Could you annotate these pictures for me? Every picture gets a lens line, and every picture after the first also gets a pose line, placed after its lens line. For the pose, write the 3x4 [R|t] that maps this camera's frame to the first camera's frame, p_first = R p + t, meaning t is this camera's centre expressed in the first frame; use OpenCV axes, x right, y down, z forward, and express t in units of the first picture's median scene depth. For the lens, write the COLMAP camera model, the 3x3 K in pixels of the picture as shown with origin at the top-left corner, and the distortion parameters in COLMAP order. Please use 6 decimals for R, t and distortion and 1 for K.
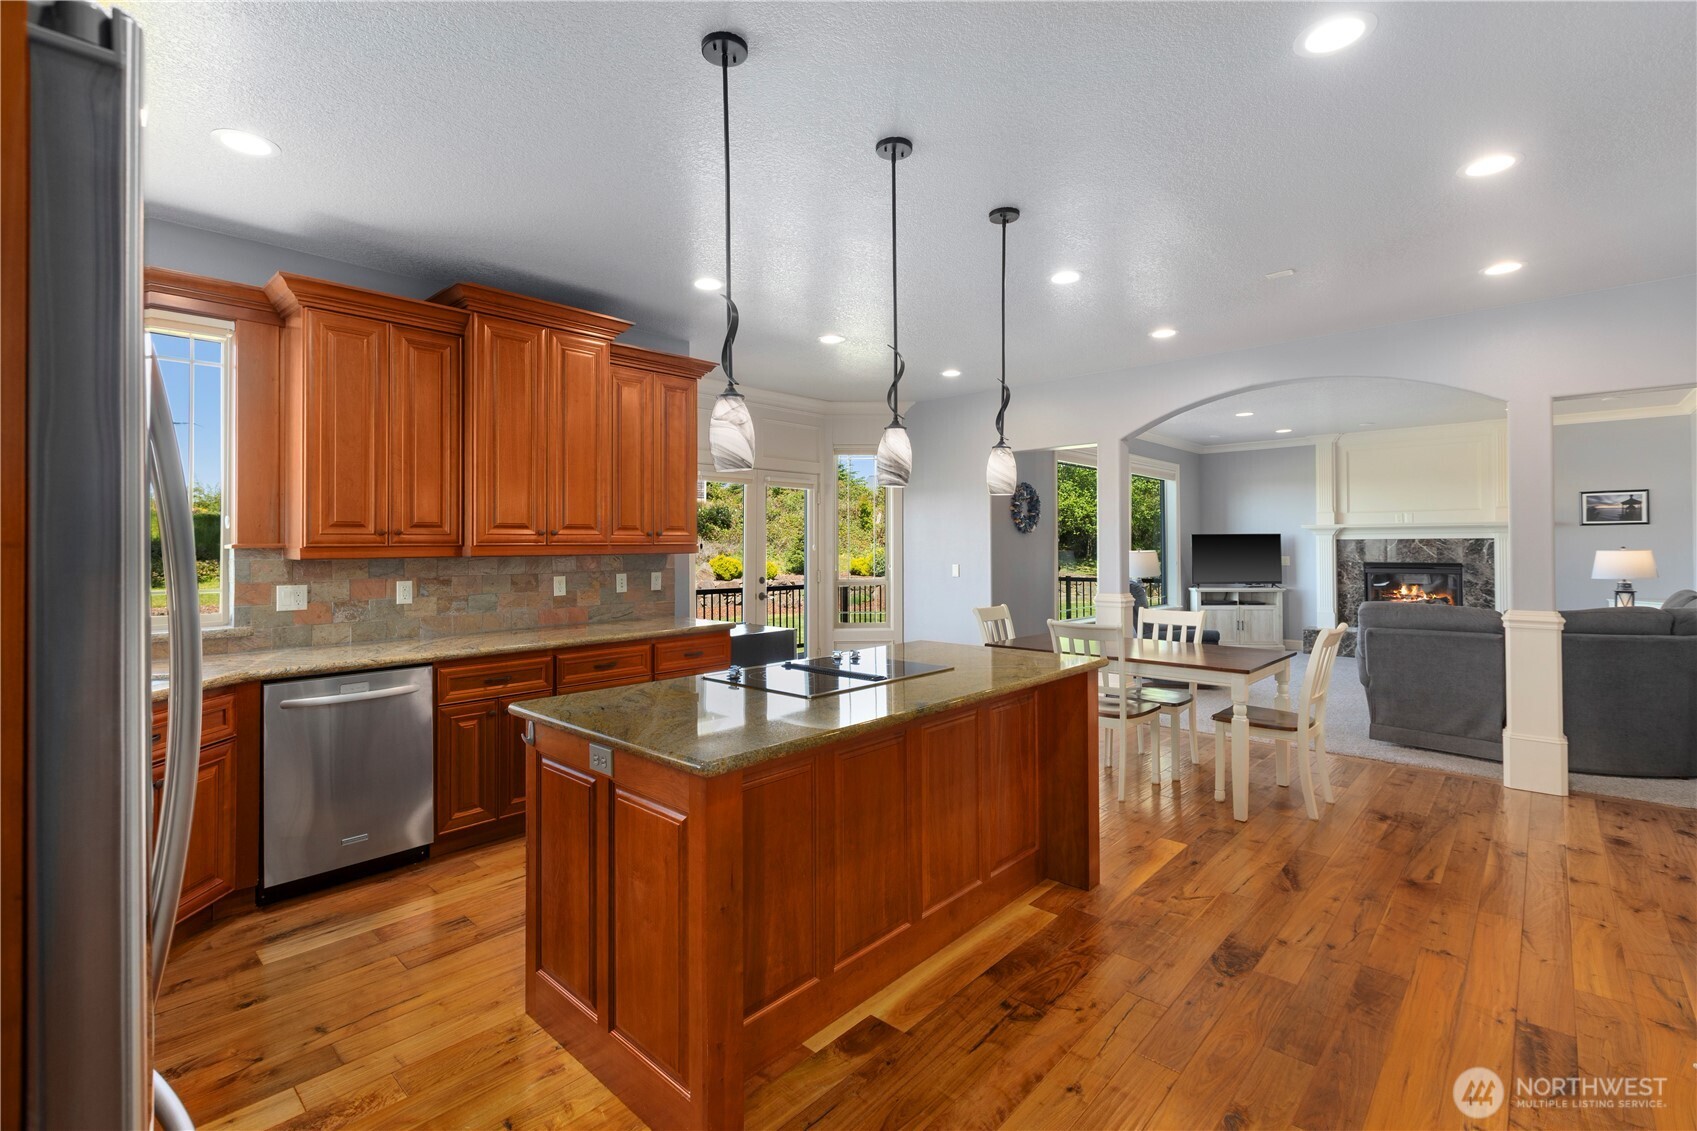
lens RADIAL K [[749.3, 0, 848.5], [0, 749.3, 565.5], [0, 0, 1]] dist [0.009930, -0.000107]
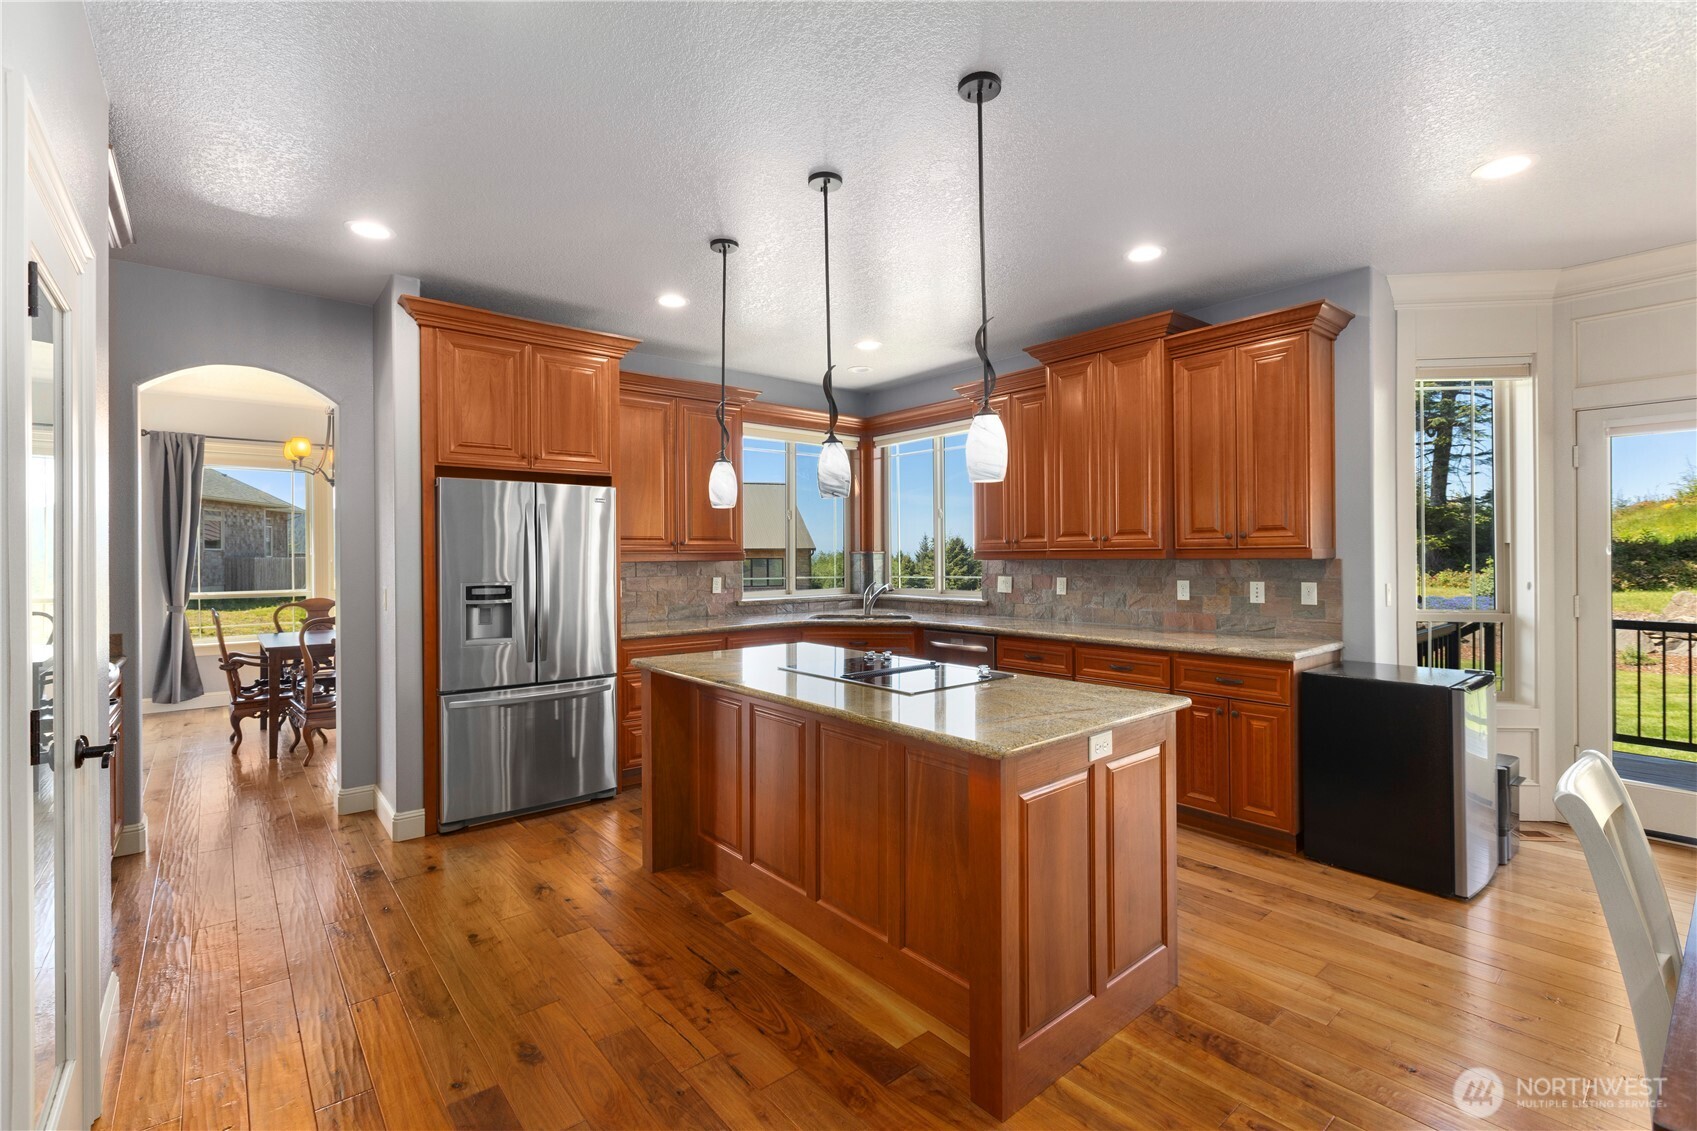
lens RADIAL K [[749.3, 0, 848.5], [0, 749.3, 565.5], [0, 0, 1]] dist [0.009930, -0.000107]
pose [[-0.118876, 0.021584, -0.992674, 0.752503], [-0.016347, 0.999586, 0.023692, -0.025232], [0.992775, 0.019044, -0.118474, 0.760353]]
